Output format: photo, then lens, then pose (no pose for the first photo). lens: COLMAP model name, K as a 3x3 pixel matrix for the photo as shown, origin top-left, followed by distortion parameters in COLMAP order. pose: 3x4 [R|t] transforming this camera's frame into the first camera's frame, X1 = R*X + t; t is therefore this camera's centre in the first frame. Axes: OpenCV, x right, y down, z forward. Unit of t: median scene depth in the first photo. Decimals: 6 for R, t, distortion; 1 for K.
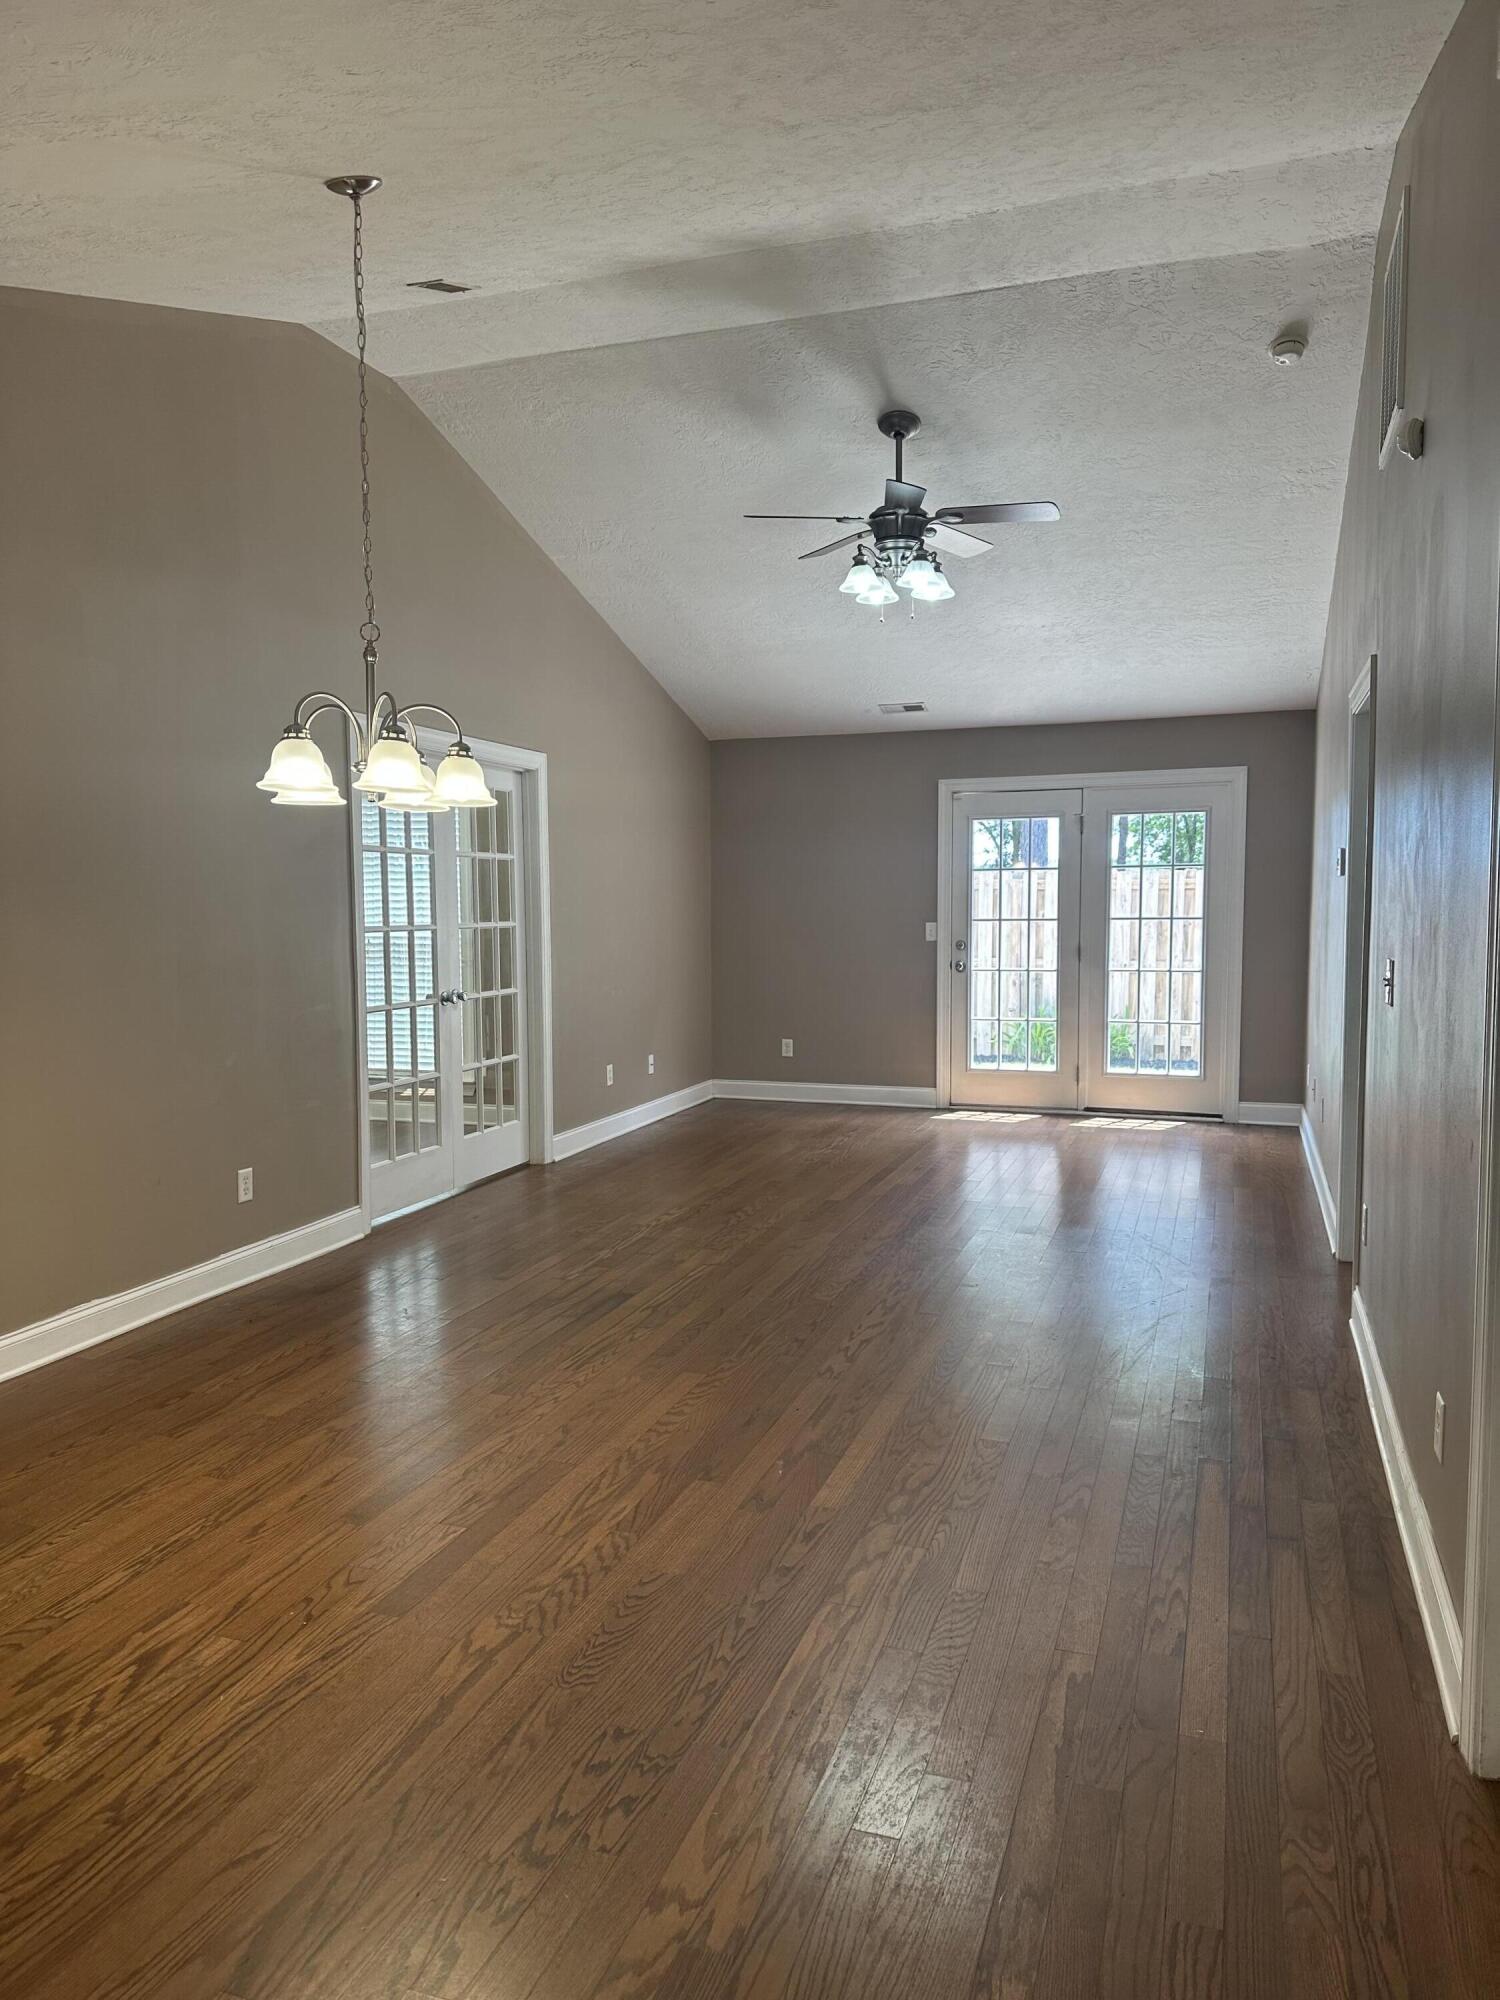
lens RADIAL K [[1415.2, 0, 749.9], [0, 1415.2, 1002.5], [0, 0, 1]] dist [0.055093, -0.066661]
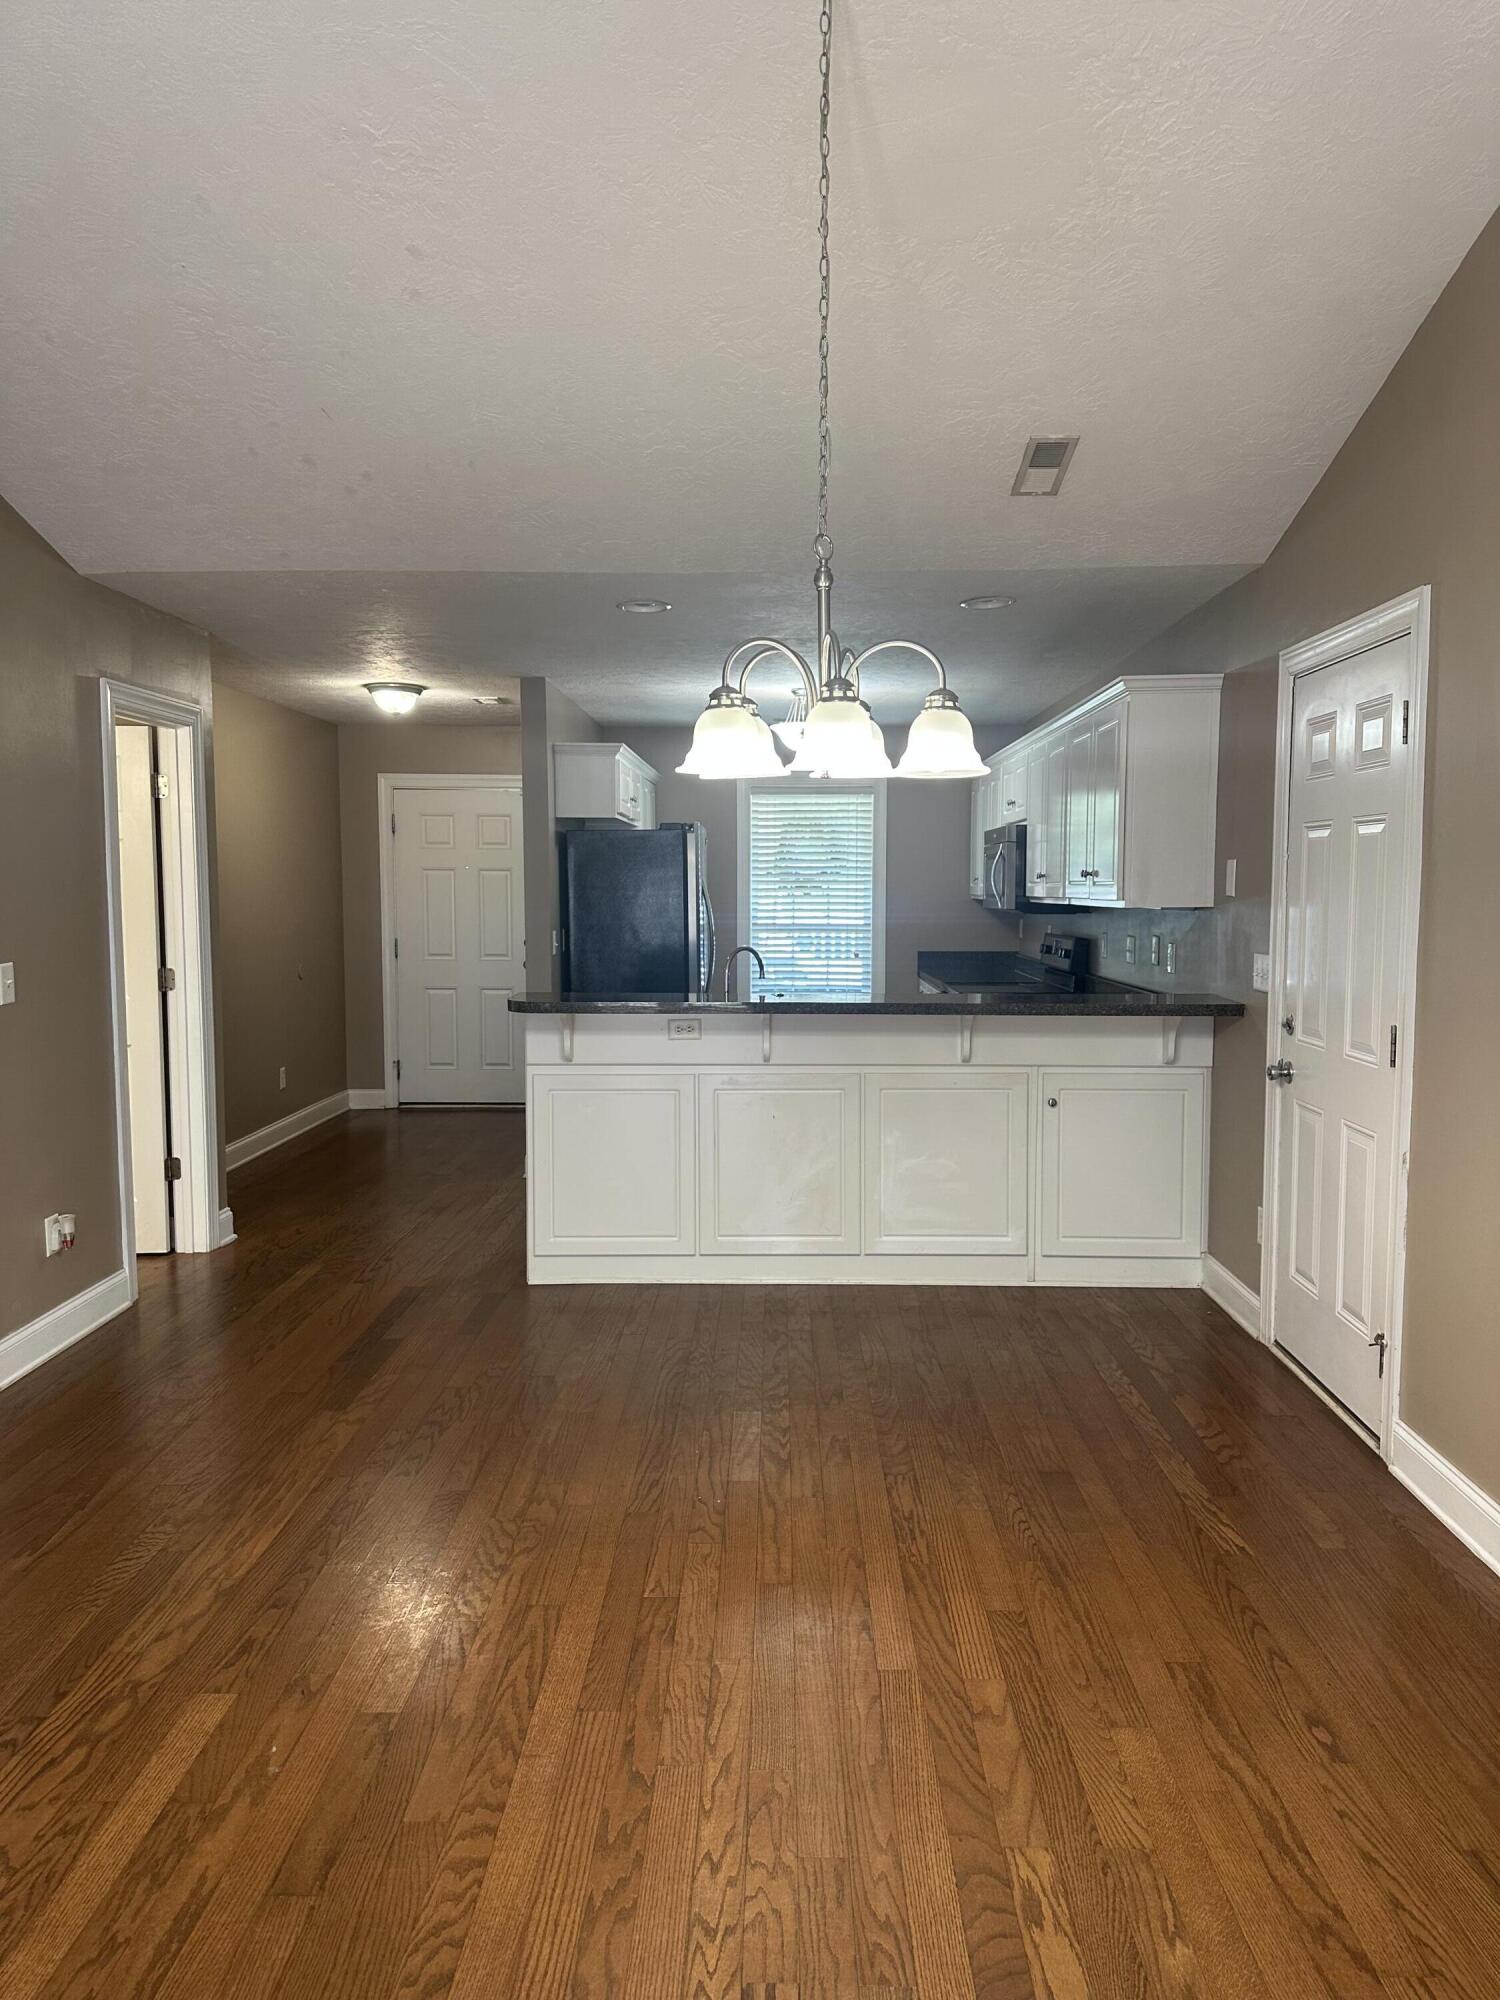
lens RADIAL K [[1415.2, 0, 749.1], [0, 1415.2, 999.6], [0, 0, 1]] dist [0.055093, -0.066661]
pose [[-0.952283, 0.033673, -0.303352, 0.000522], [-0.015156, 0.987452, 0.157188, -0.152677], [0.304839, 0.154286, -0.939824, 1.843190]]
